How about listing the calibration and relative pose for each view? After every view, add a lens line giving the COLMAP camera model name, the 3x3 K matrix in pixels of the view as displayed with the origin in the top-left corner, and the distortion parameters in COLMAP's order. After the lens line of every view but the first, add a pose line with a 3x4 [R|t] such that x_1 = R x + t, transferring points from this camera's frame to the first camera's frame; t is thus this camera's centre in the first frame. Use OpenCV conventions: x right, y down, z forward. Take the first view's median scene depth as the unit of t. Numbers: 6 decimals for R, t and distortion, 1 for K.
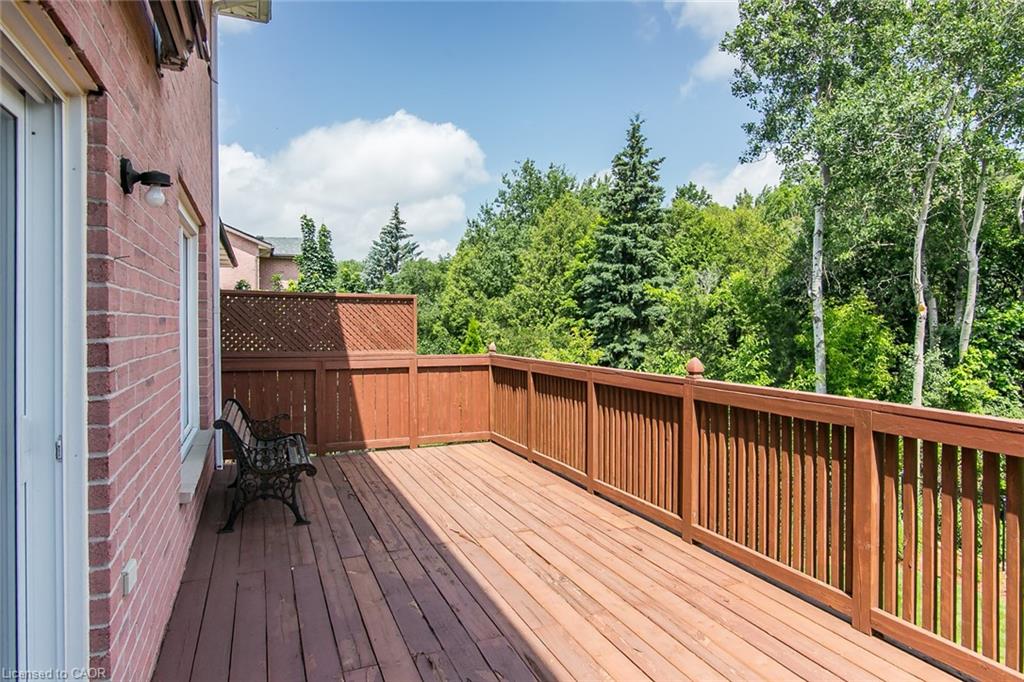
lens RADIAL K [[590.0, 0, 512.0], [0, 590.0, 341.0], [0, 0, 1]] dist [-0.002444, 0.000203]
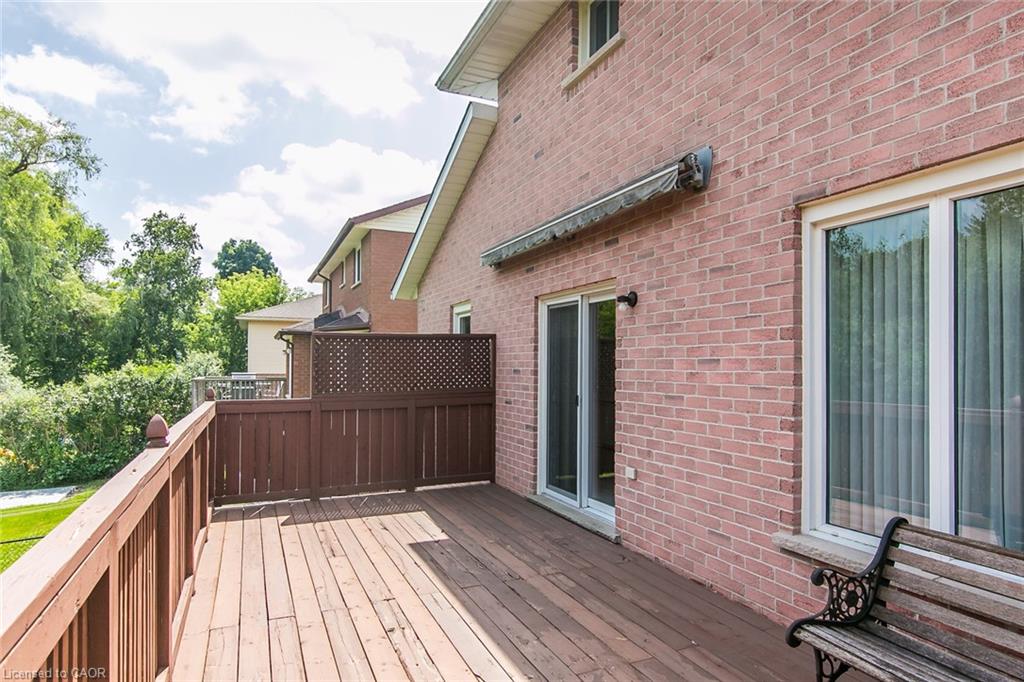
lens RADIAL K [[602.6, 0, 508.2], [0, 602.6, 357.7], [0, 0, 1]] dist [0.003670, 0.000820]
pose [[-0.999970, -0.007789, 0.000503, -0.107907], [-0.007778, 0.999801, 0.018365, -0.059331], [-0.000646, 0.018360, -0.999831, 2.173491]]
